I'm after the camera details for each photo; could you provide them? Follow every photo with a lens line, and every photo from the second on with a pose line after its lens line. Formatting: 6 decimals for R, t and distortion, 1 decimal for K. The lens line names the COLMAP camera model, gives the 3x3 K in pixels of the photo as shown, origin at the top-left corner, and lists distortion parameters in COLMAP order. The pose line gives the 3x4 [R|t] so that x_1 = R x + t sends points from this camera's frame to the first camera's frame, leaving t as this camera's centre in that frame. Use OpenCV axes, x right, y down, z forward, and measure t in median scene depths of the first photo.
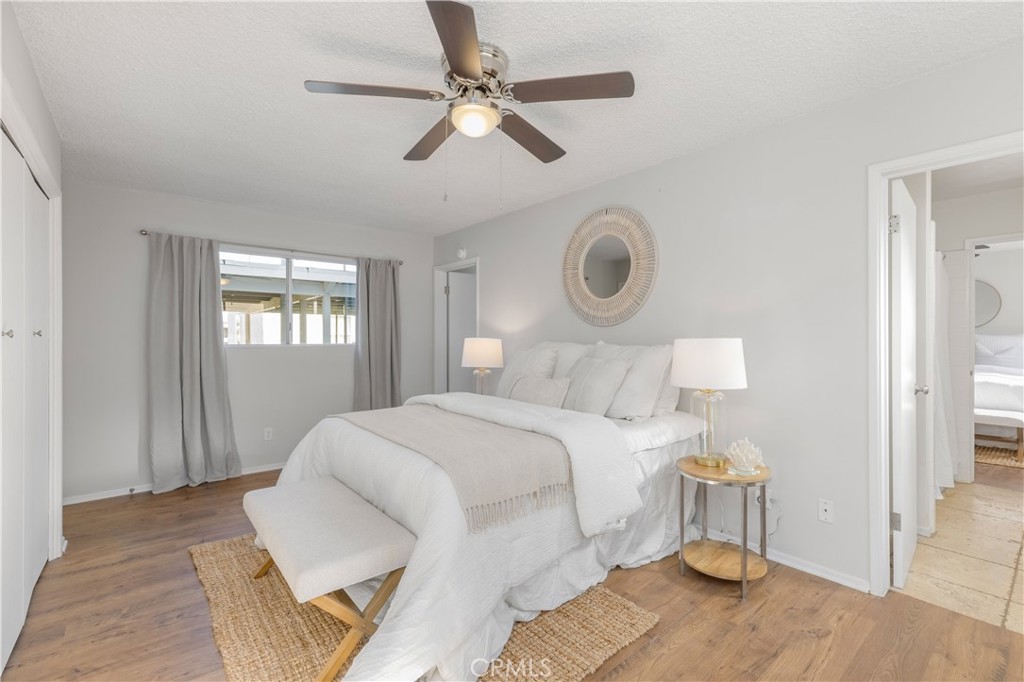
lens RADIAL K [[456.0, 0, 517.6], [0, 456.0, 338.0], [0, 0, 1]] dist [0.003441, 0.000336]
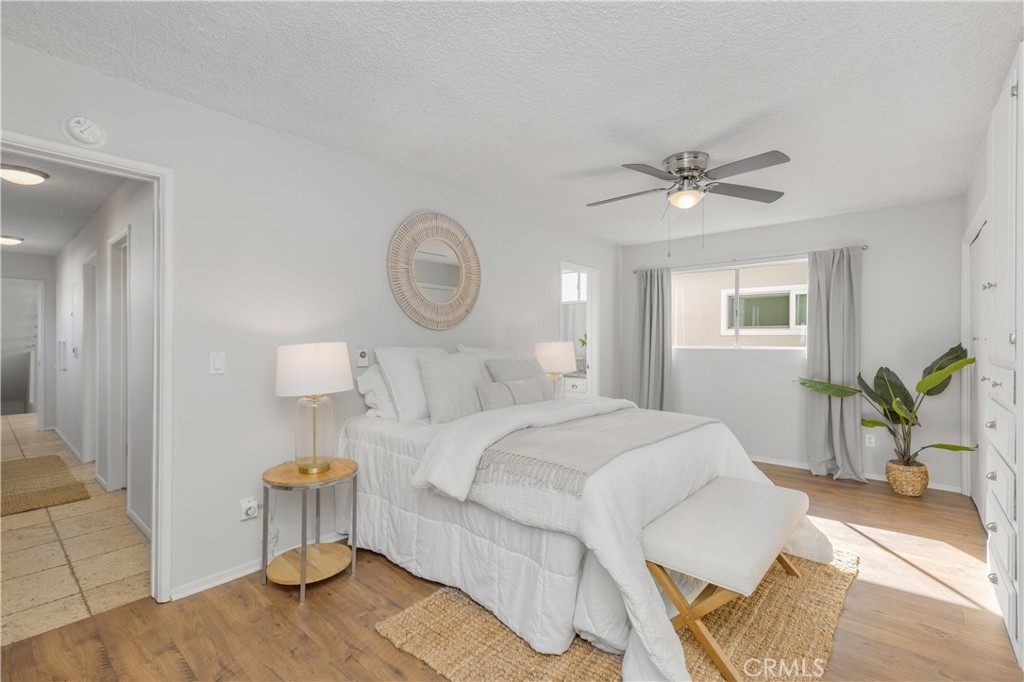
lens RADIAL K [[456.0, 0, 521.9], [0, 456.0, 336.8], [0, 0, 1]] dist [0.003441, 0.000336]
pose [[-0.191774, 0.008951, 0.981398, -0.997247], [0.007053, 0.999945, -0.007742, -0.002337], [-0.981414, 0.005438, -0.191827, 1.223255]]
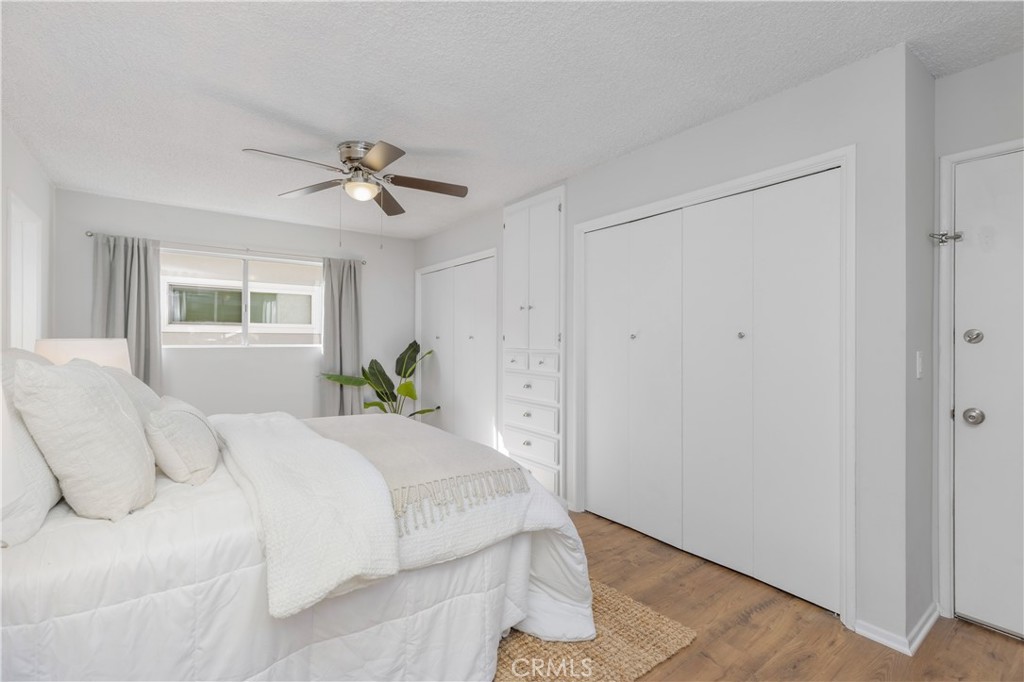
lens RADIAL K [[456.0, 0, 516.8], [0, 456.0, 342.4], [0, 0, 1]] dist [0.003441, 0.000336]
pose [[-0.998700, -0.002769, 0.050895, -0.449593], [-0.002074, 0.999904, 0.013691, -0.004397], [-0.050928, 0.013568, -0.998610, 1.637049]]
